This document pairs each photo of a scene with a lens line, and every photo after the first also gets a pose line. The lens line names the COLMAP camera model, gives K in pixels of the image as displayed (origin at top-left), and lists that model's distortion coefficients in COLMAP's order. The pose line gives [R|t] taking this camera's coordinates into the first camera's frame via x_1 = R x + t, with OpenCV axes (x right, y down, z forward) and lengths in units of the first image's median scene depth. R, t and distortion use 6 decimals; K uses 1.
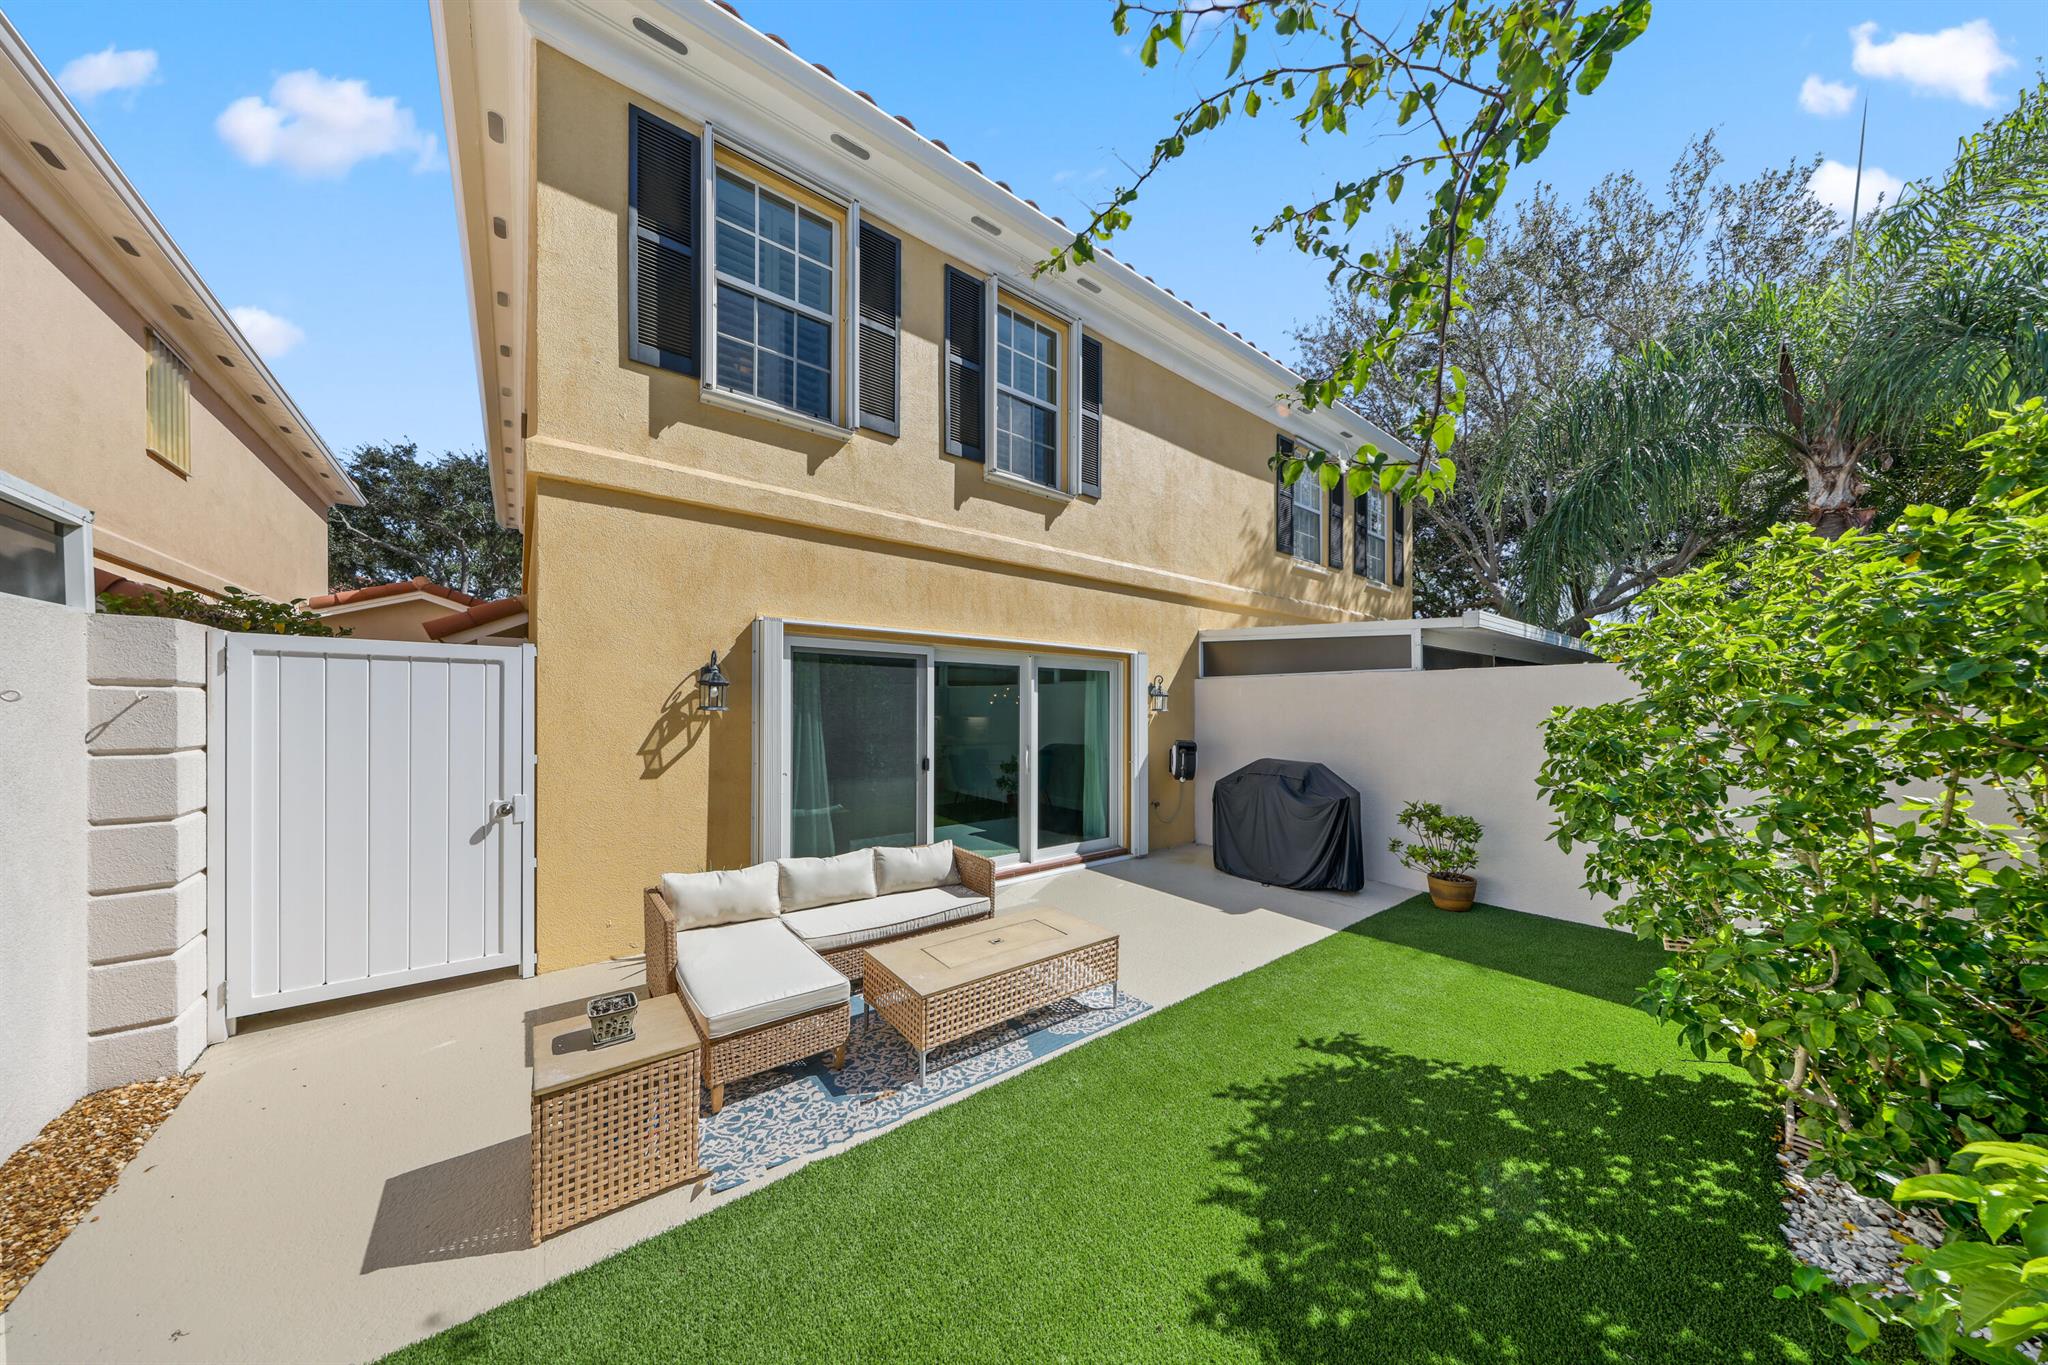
lens RADIAL K [[635.6, 0, 1032.7], [0, 635.6, 704.4], [0, 0, 1]] dist [0.000729, 0.000008]
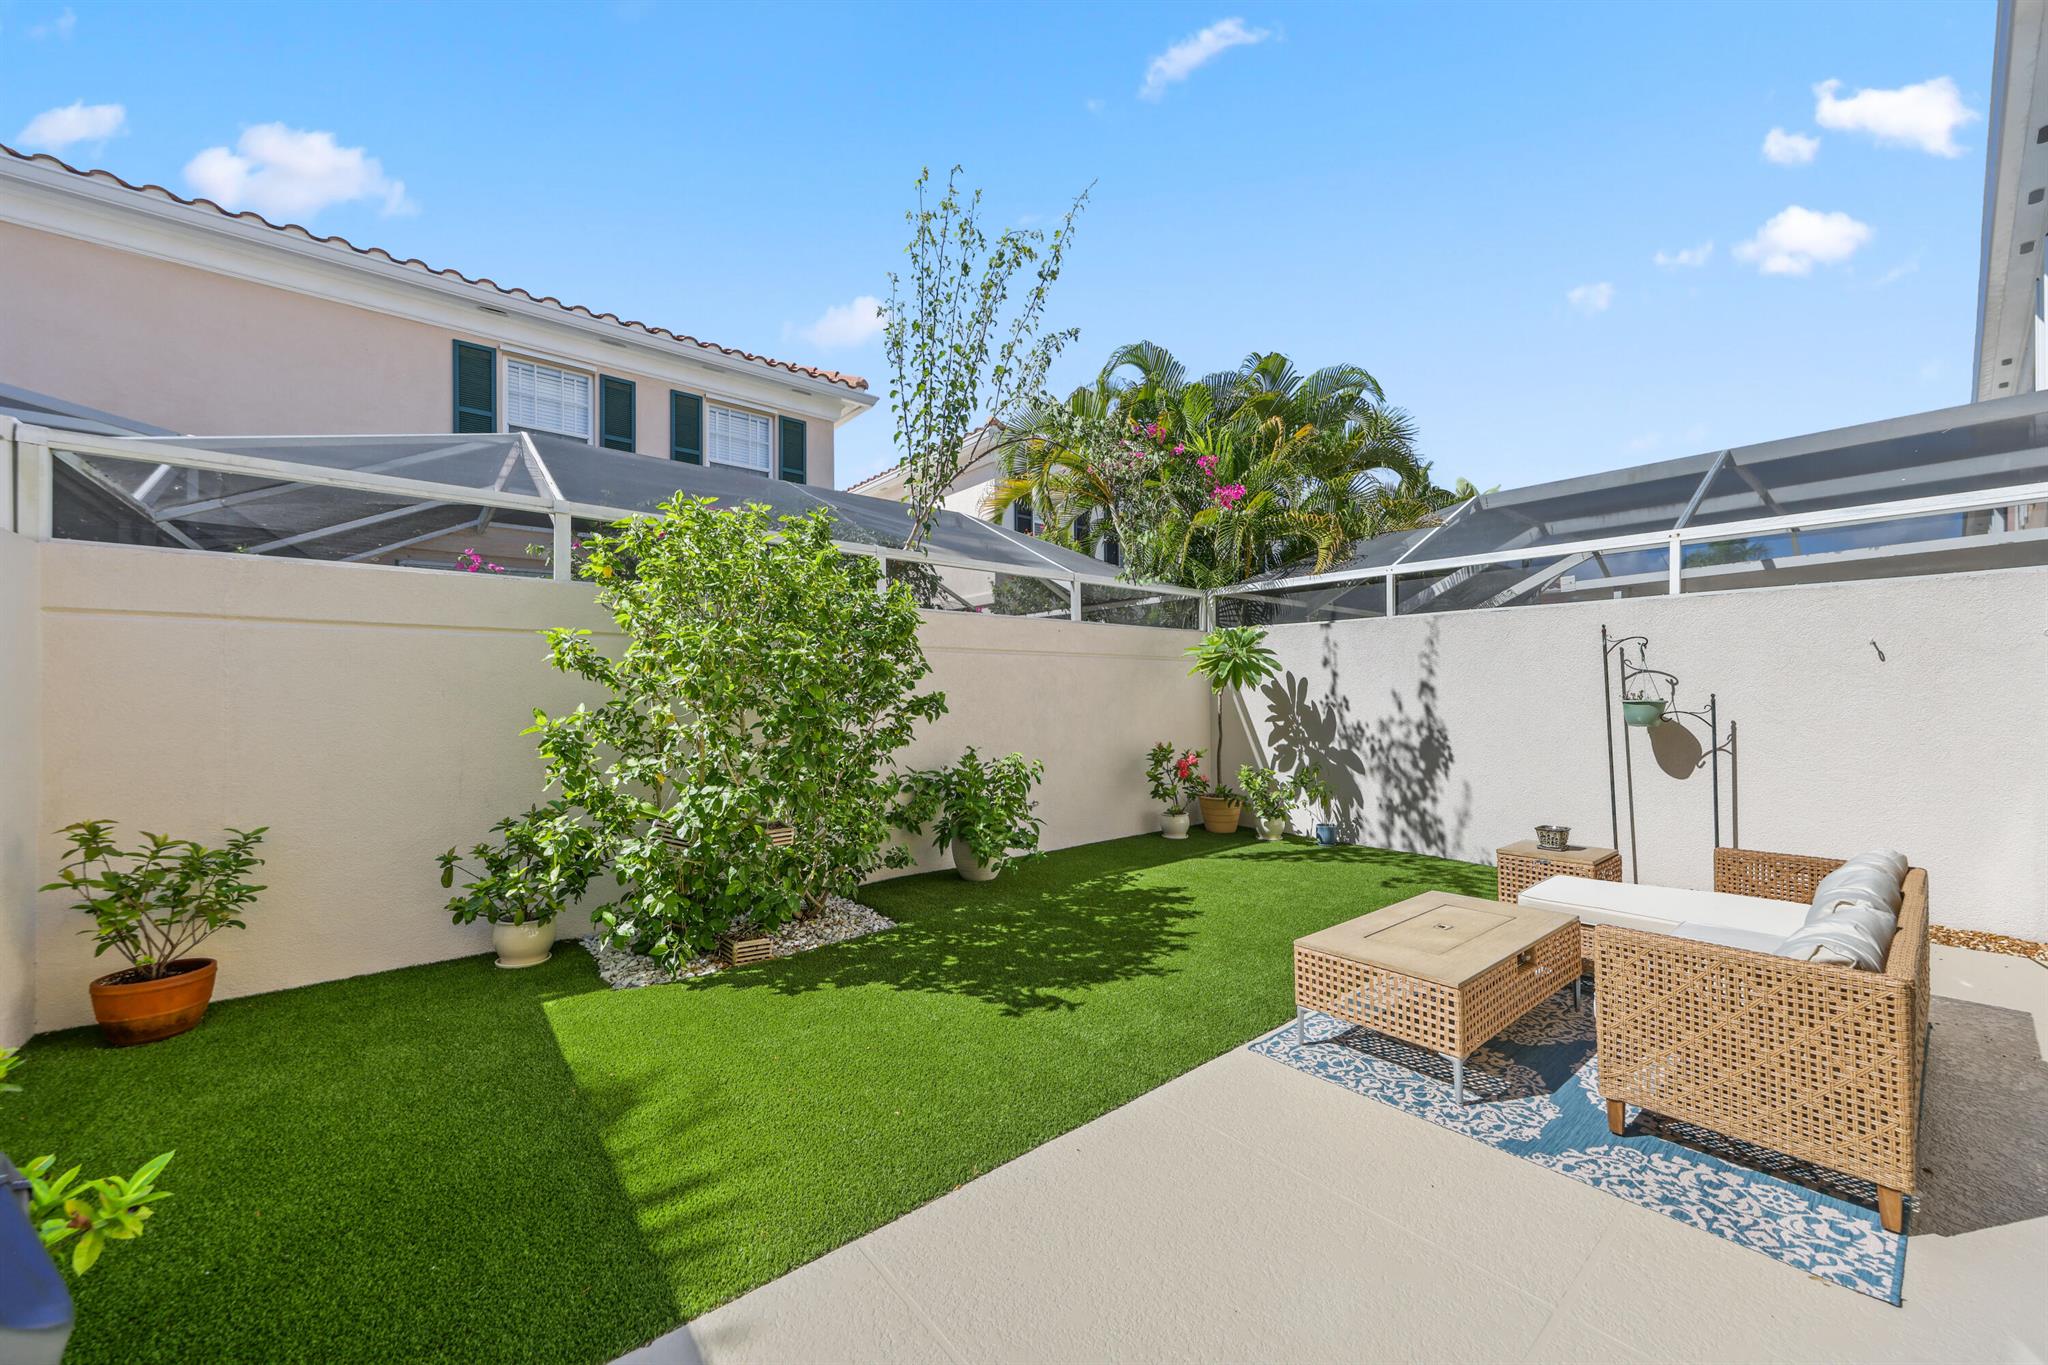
lens RADIAL K [[757.8, 0, 1026.3], [0, 757.8, 682.6], [0, 0, 1]] dist [-0.001084, -0.000177]
pose [[-0.999967, -0.007872, -0.002095, 0.593185], [-0.007837, 0.999836, -0.016298, 0.111264], [0.002223, -0.016281, -0.999865, 2.481619]]
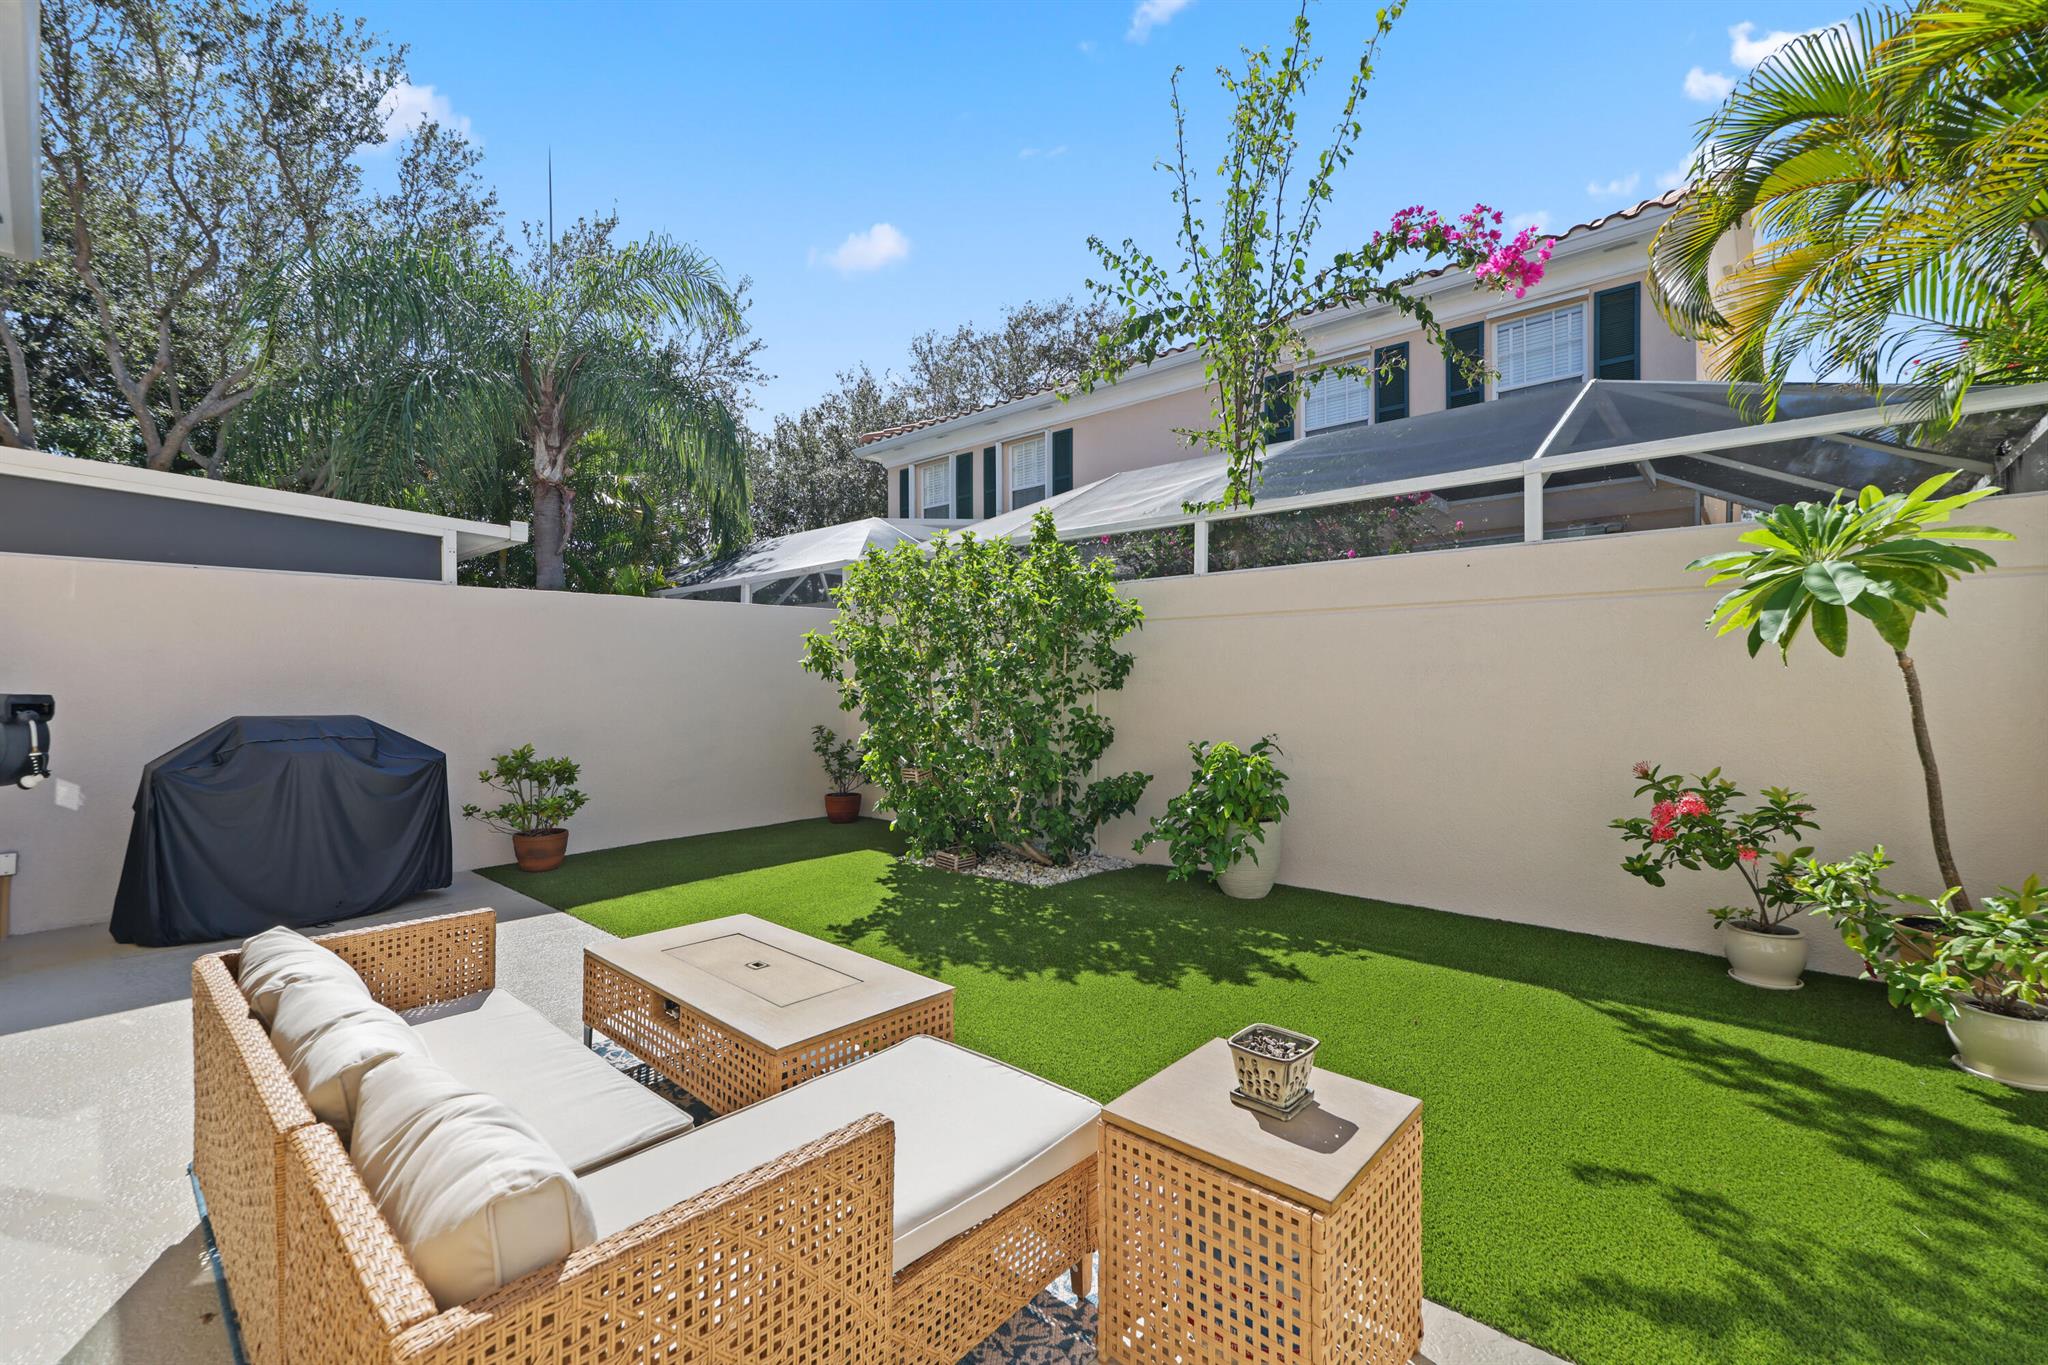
lens RADIAL K [[838.4, 0, 1023.3], [0, 838.4, 679.9], [0, 0, 1]] dist [-0.004130, -0.000127]
pose [[-0.161964, -0.008868, 0.986757, -1.128302], [0.001662, 0.999956, 0.009259, 0.118769], [-0.986795, 0.003139, -0.161942, 1.112590]]
